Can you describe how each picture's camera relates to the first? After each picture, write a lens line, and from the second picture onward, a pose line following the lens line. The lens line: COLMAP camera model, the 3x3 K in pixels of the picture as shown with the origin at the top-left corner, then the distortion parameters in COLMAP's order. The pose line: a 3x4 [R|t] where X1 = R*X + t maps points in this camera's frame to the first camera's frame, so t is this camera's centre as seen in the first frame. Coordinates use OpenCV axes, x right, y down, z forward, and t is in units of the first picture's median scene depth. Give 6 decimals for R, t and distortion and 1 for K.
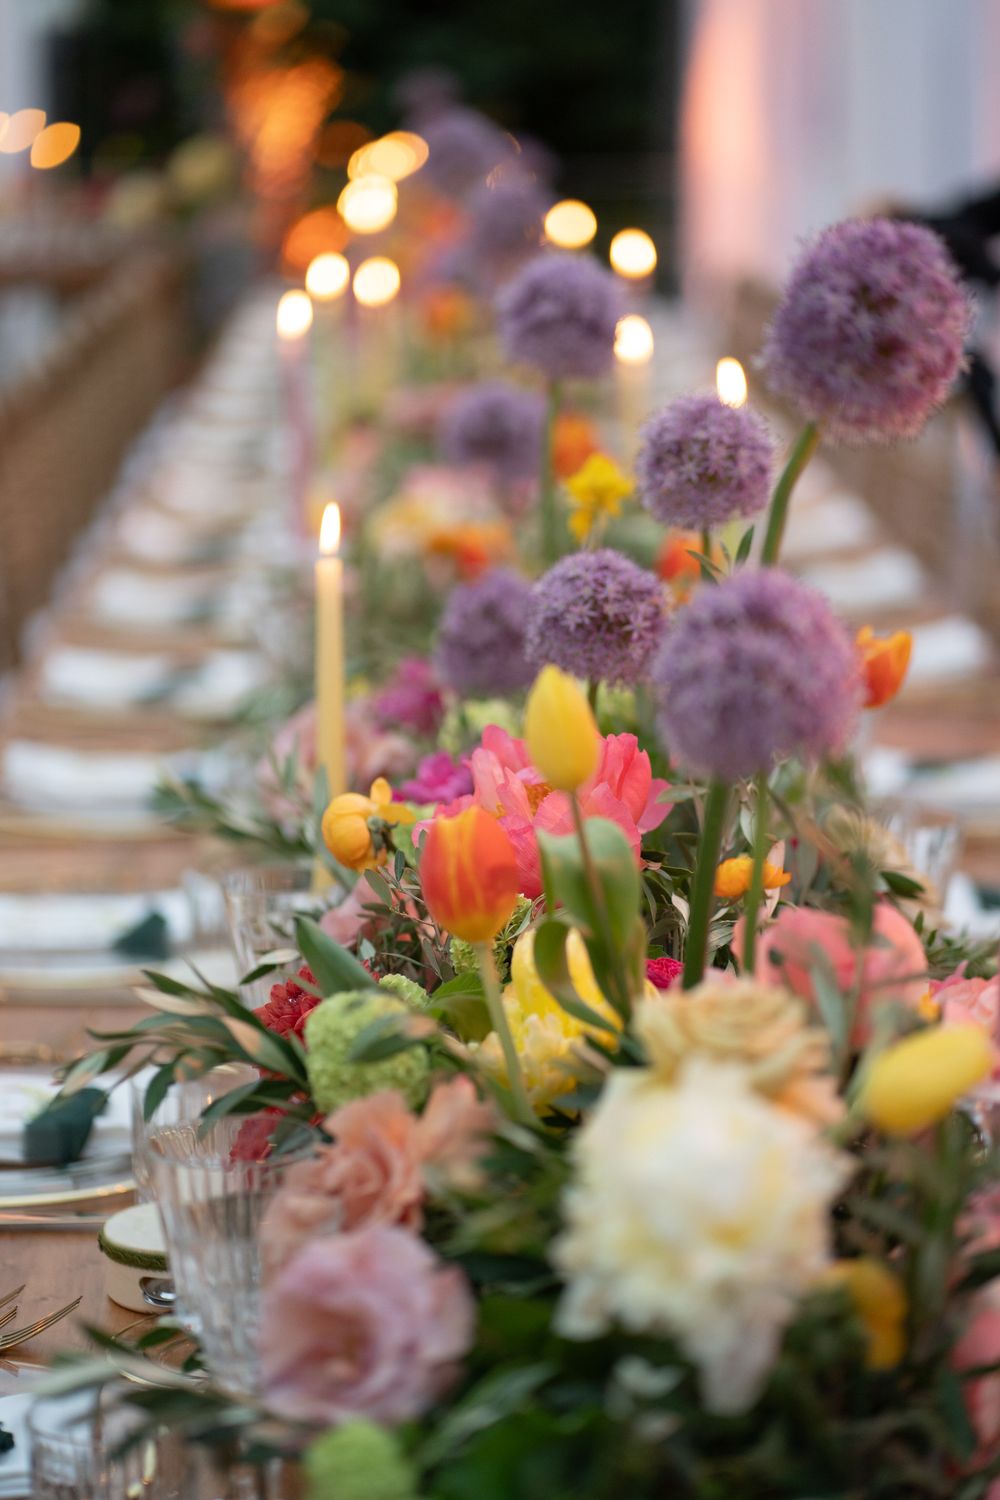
lens RADIAL K [[3599.0, 0, 500.0], [0, 3599.0, 750.0], [0, 0, 1]] dist [0.293065, -4.444747]
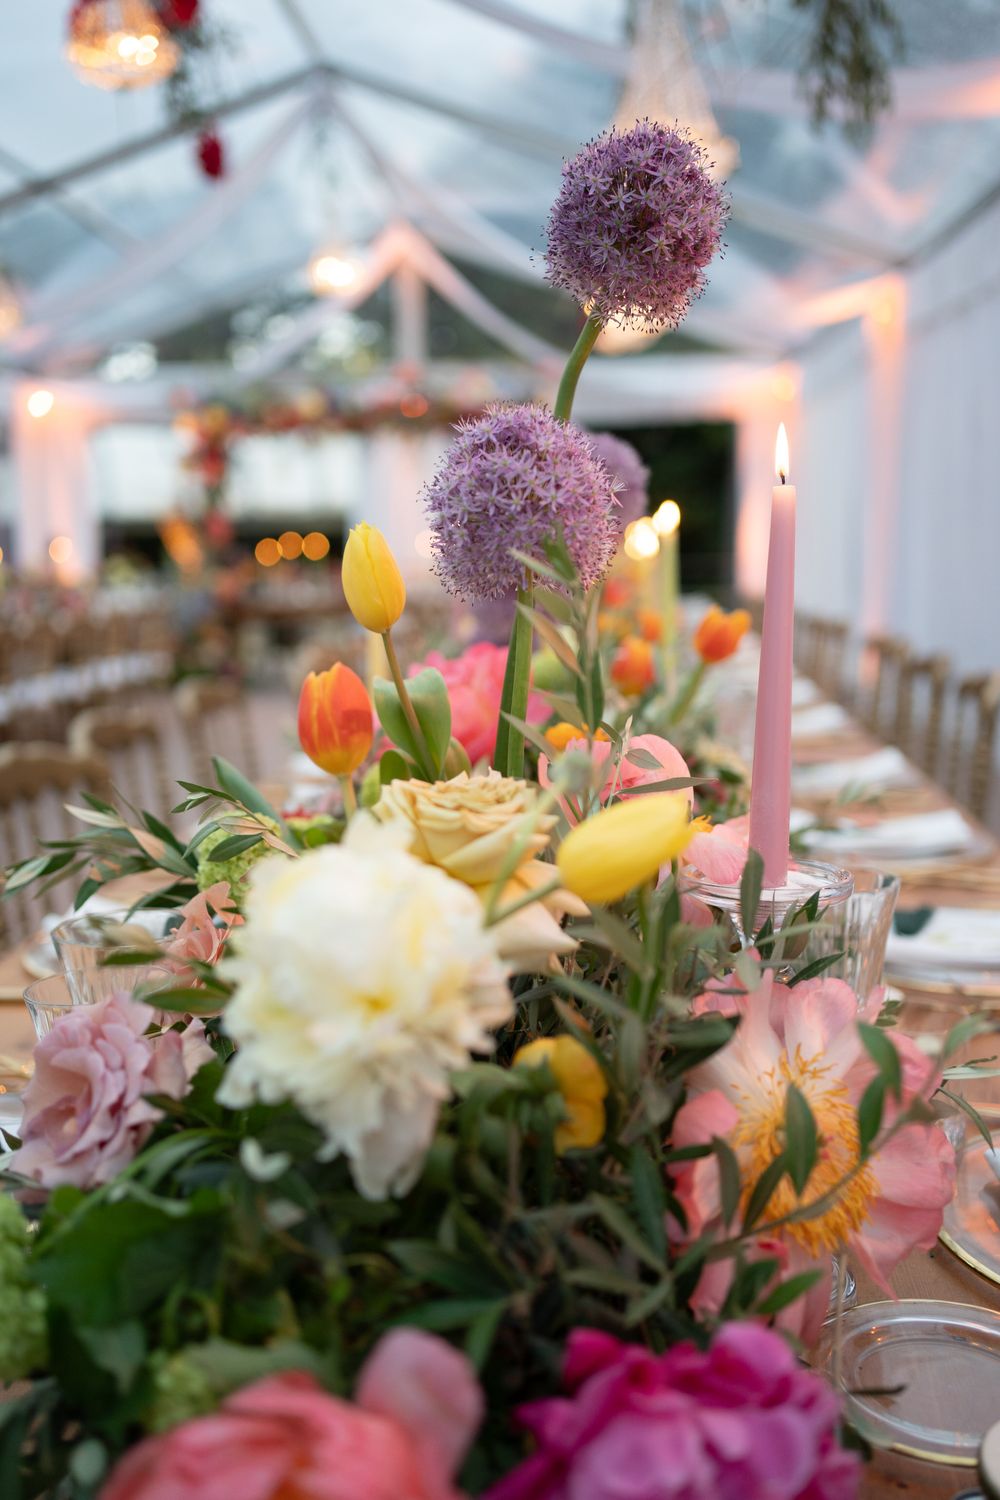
lens RADIAL K [[1526.6, 0, 500.0], [0, 1526.6, 750.0], [0, 0, 1]] dist [-0.030502, 0.172403]
pose [[0.993734, 0.011513, -0.111174, 0.128431], [-0.016801, 0.998766, -0.046746, 0.082709], [0.110499, 0.048321, 0.992701, 0.582478]]
